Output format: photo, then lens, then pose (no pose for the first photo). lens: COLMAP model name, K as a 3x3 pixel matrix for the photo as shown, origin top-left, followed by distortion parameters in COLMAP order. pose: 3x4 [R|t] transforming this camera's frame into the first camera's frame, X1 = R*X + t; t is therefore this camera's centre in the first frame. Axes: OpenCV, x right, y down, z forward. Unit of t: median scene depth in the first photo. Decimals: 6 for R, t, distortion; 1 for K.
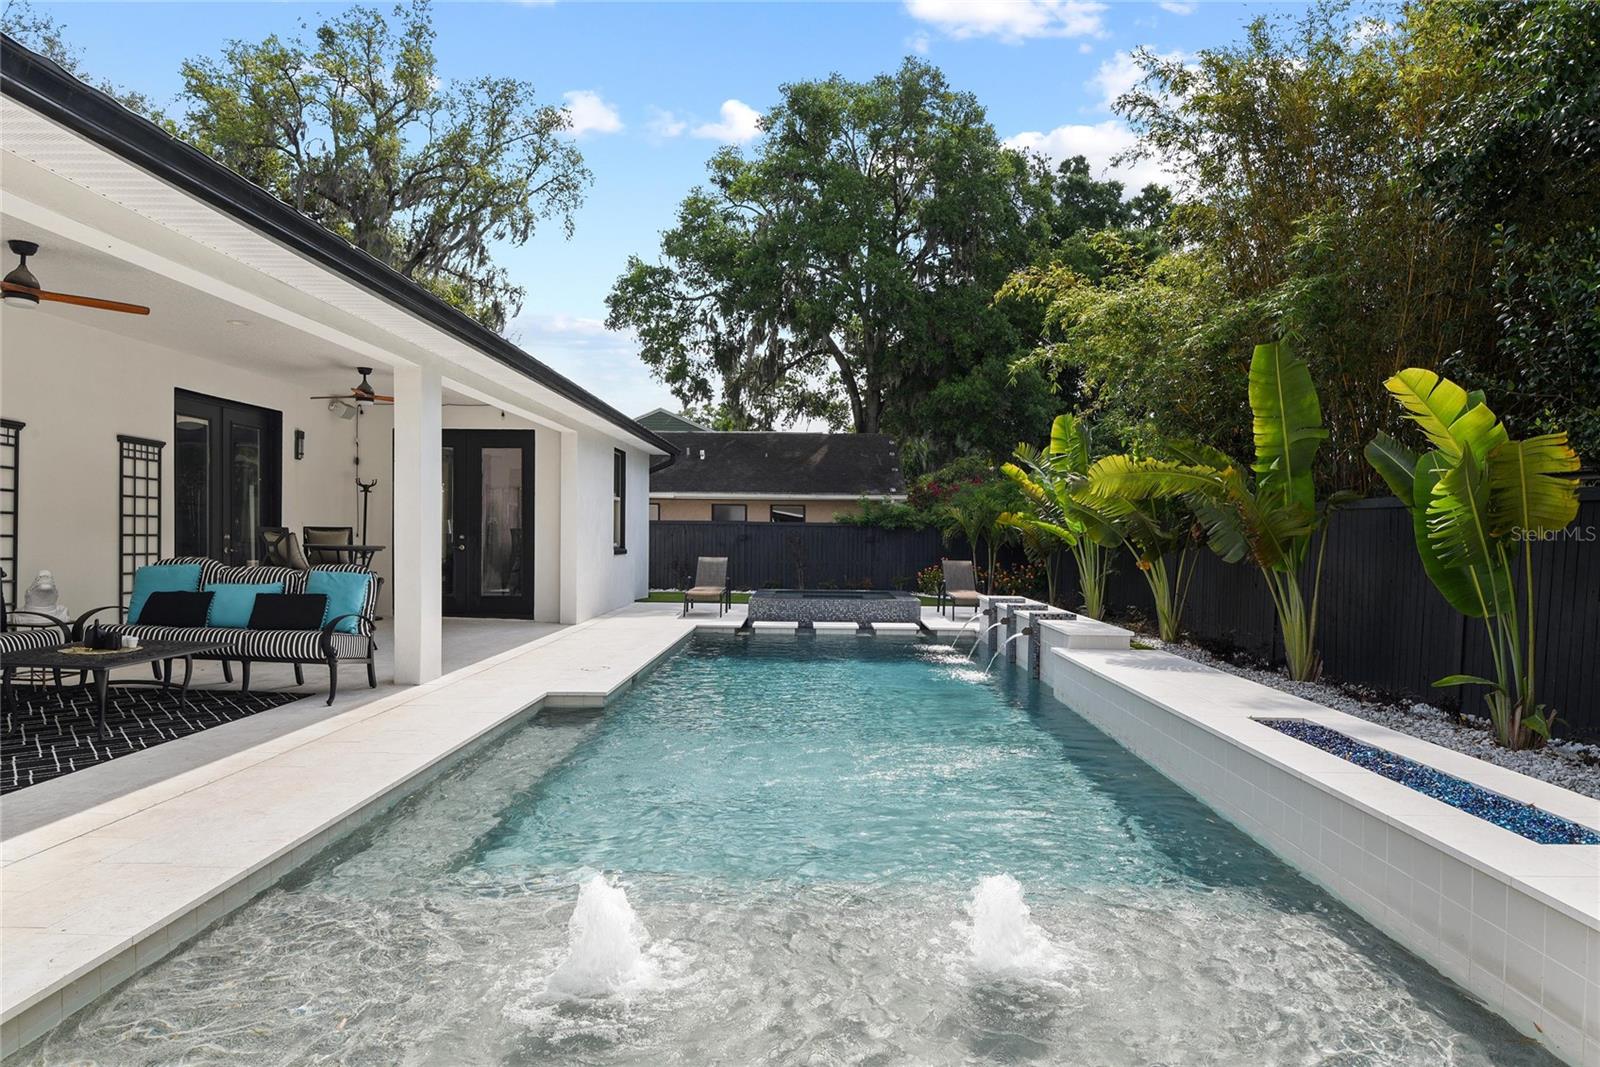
lens RADIAL K [[974.2, 0, 807.6], [0, 974.2, 557.7], [0, 0, 1]] dist [0.001516, -0.020609]
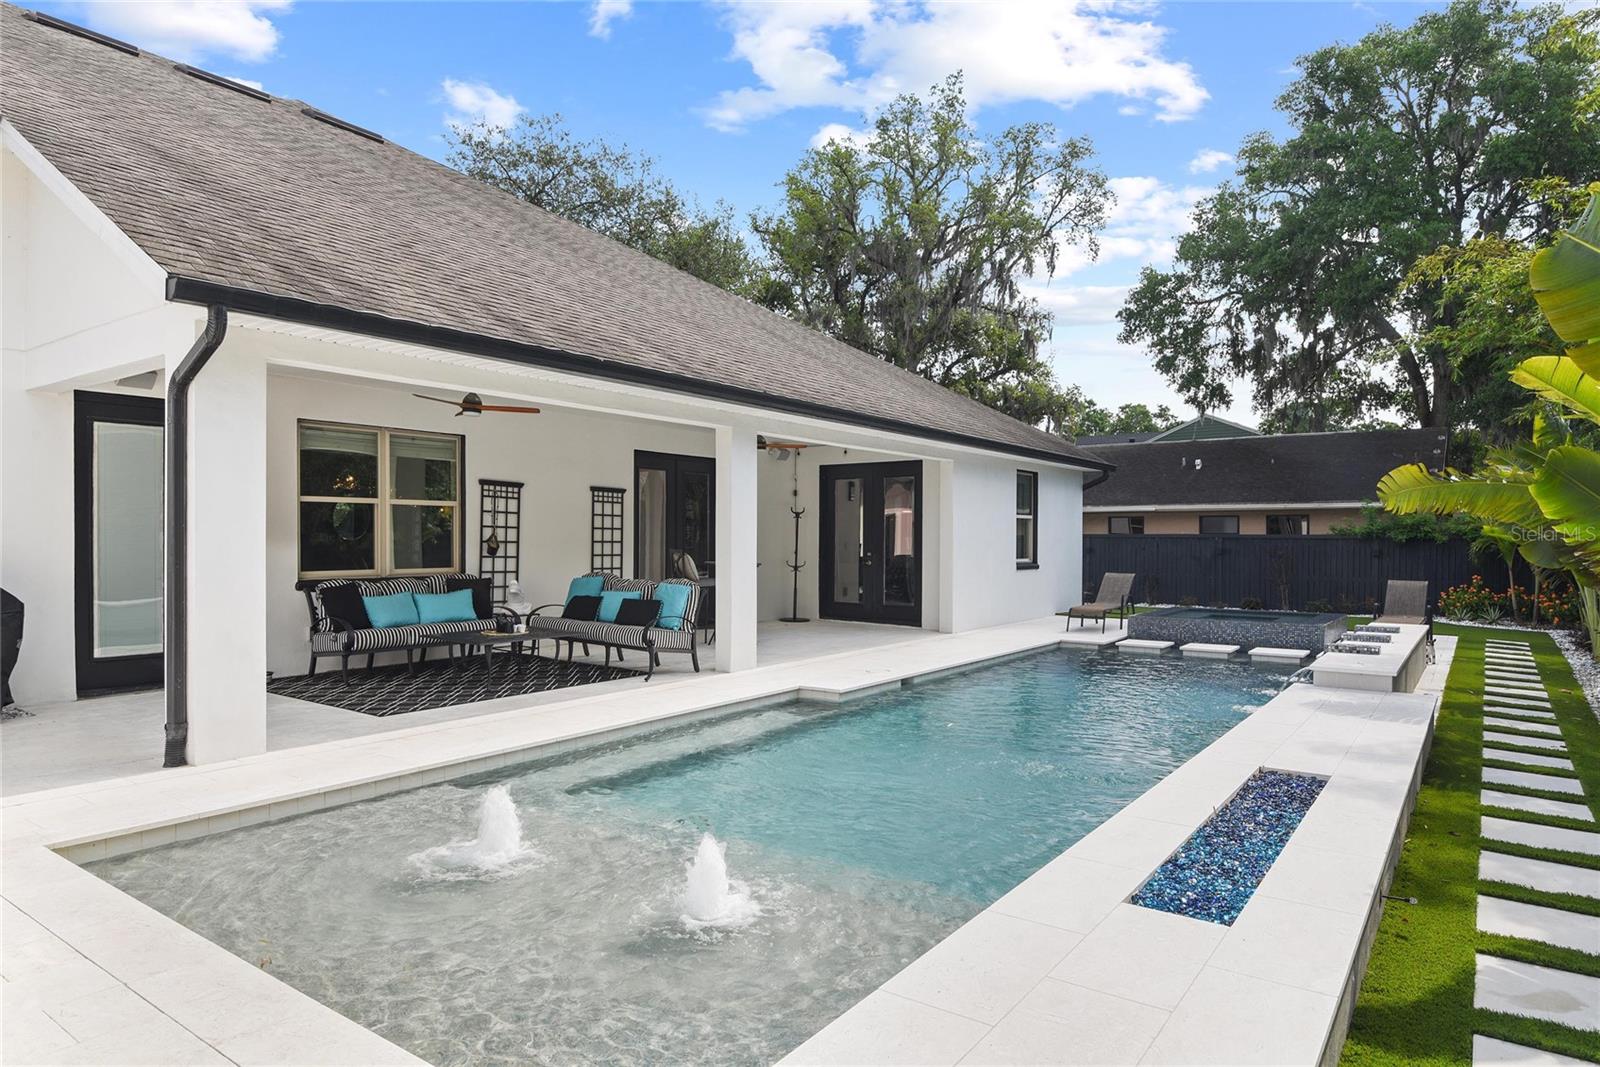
lens RADIAL K [[959.2, 0, 800.0], [0, 959.2, 533.5], [0, 0, 1]] dist [0.002108, -0.000125]
pose [[0.817375, -0.011919, -0.575982, 0.115186], [-0.008313, 0.999438, -0.032479, -0.003815], [0.576045, 0.031336, 0.816817, 0.003043]]
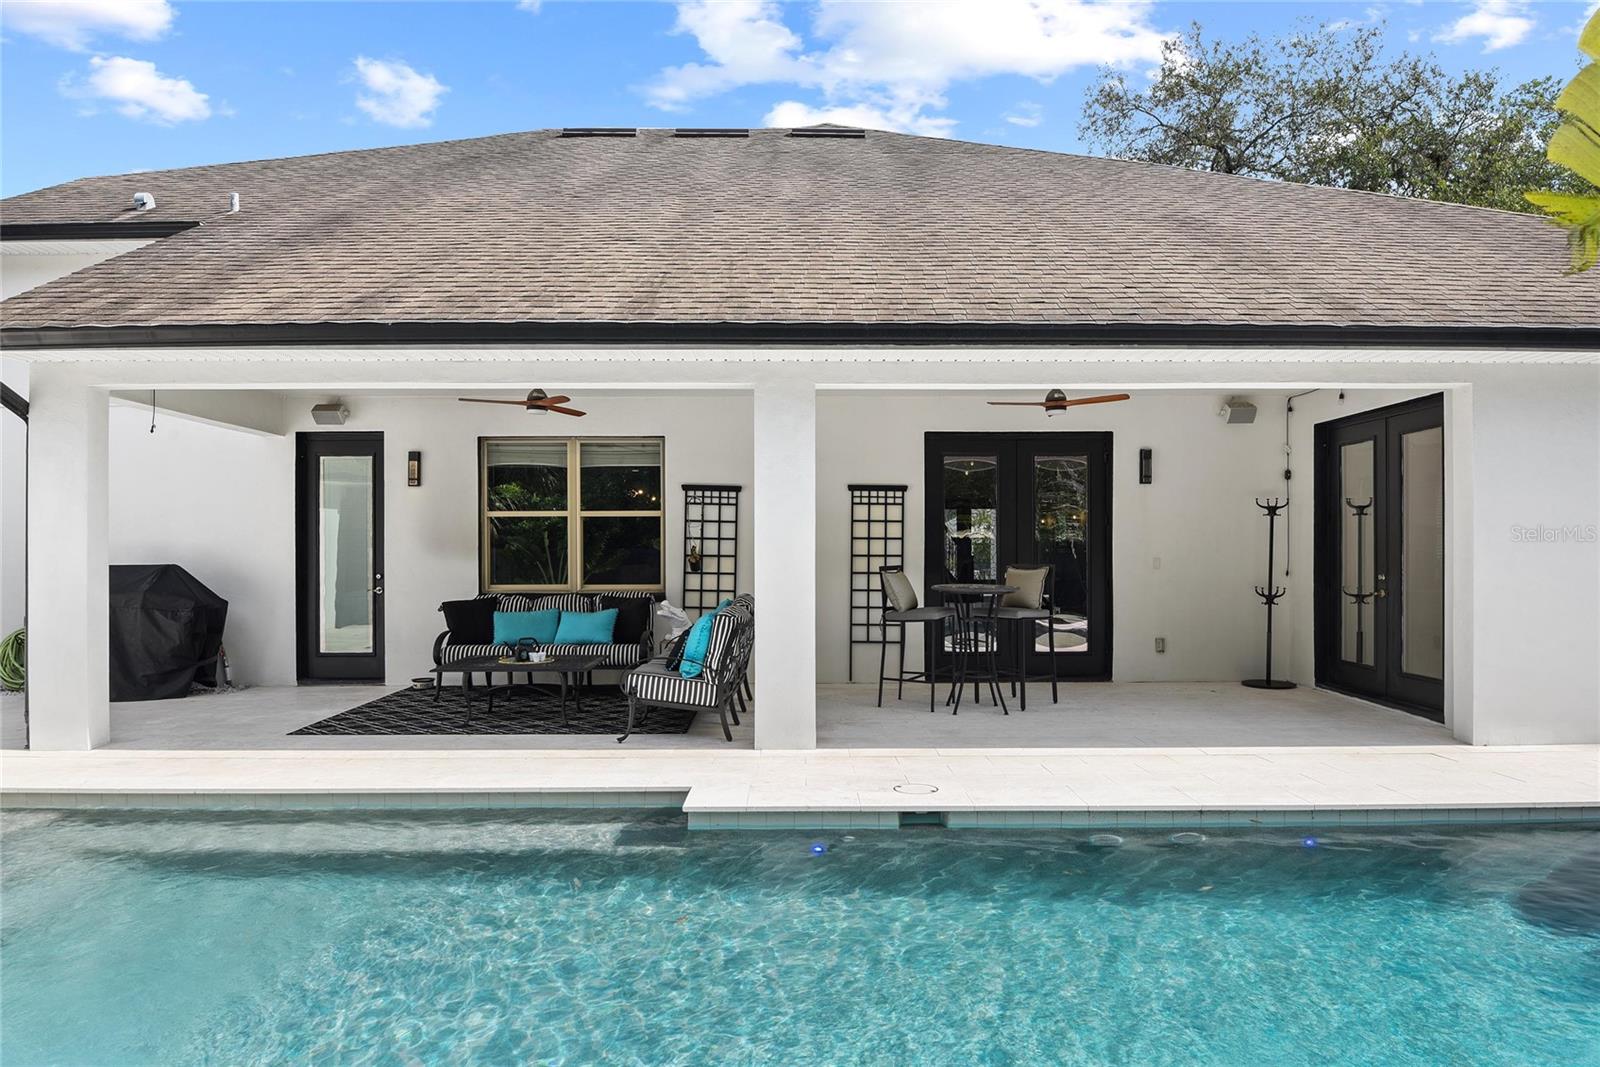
lens RADIAL K [[974.2, 0, 800.0], [0, 974.2, 533.5], [0, 0, 1]] dist [-0.002132, 0.000065]
pose [[0.017387, -0.031909, -0.999340, 0.132764], [-0.022375, 0.999228, -0.032295, -0.009832], [0.999598, 0.022921, 0.016659, 0.287420]]
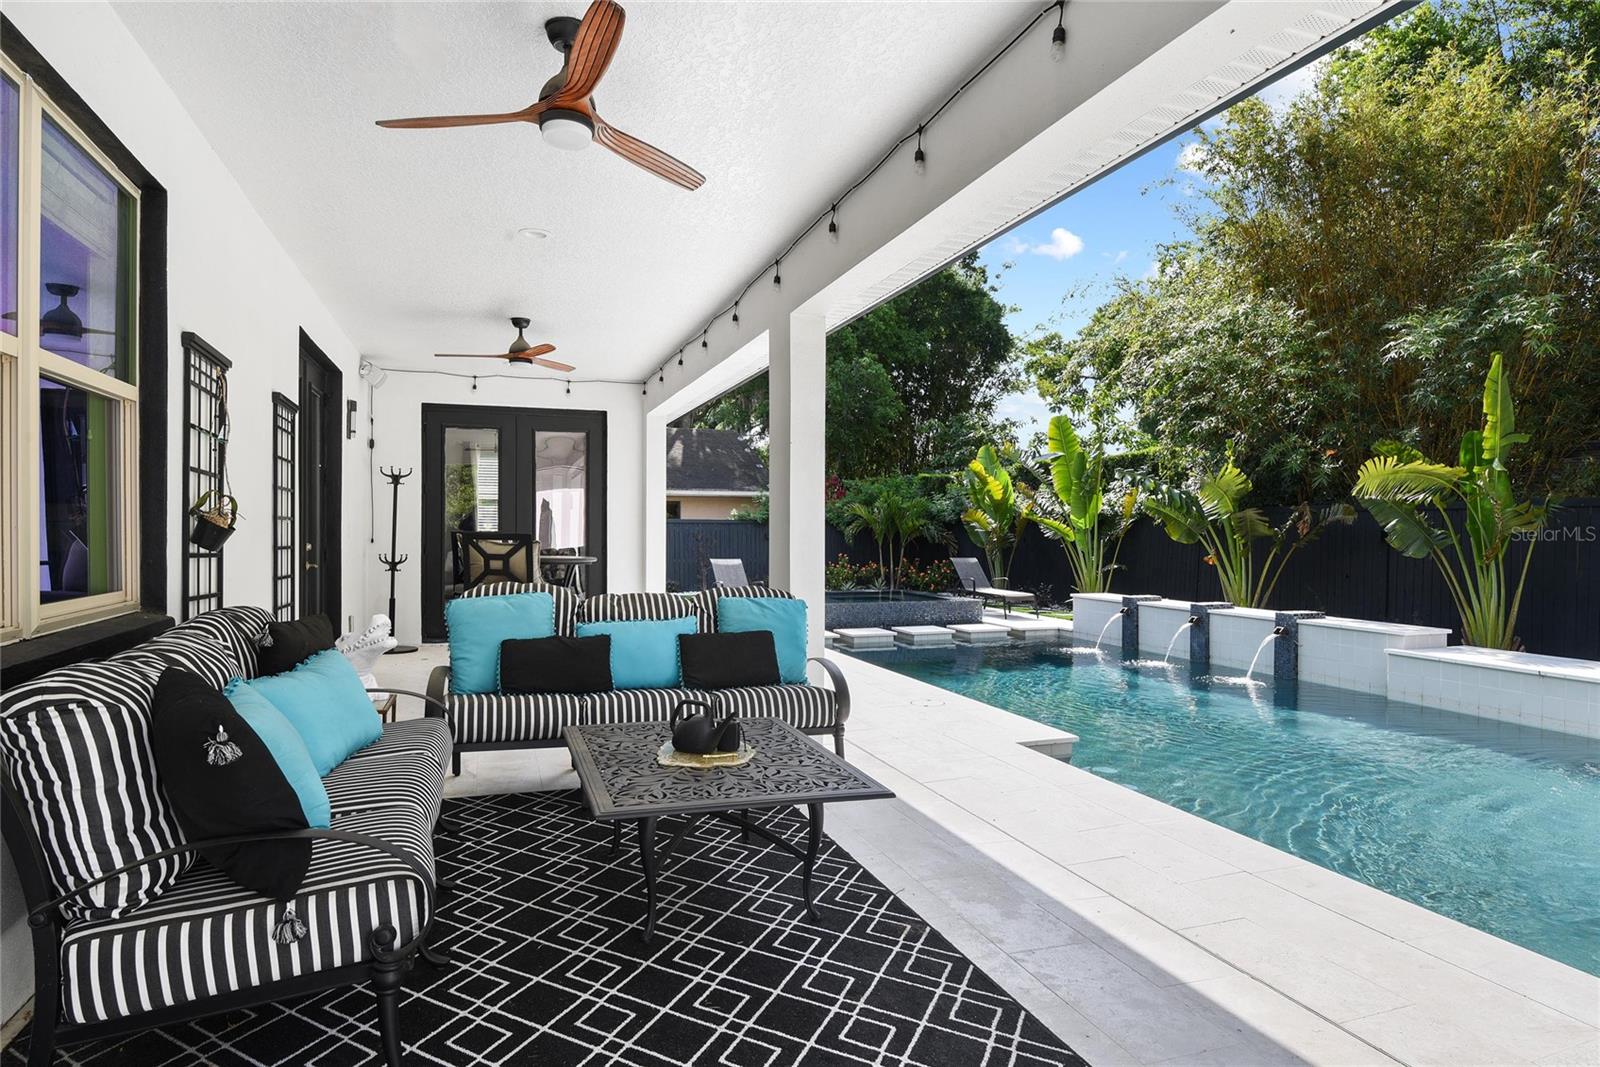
lens RADIAL K [[914.4, 0, 800.0], [0, 914.4, 533.5], [0, 0, 1]] dist [-0.001315, -0.000136]
pose [[0.941455, -0.009666, 0.337000, -0.182598], [0.015792, 0.999756, -0.015441, -0.005811], [-0.336769, 0.019859, 0.941378, 0.099023]]
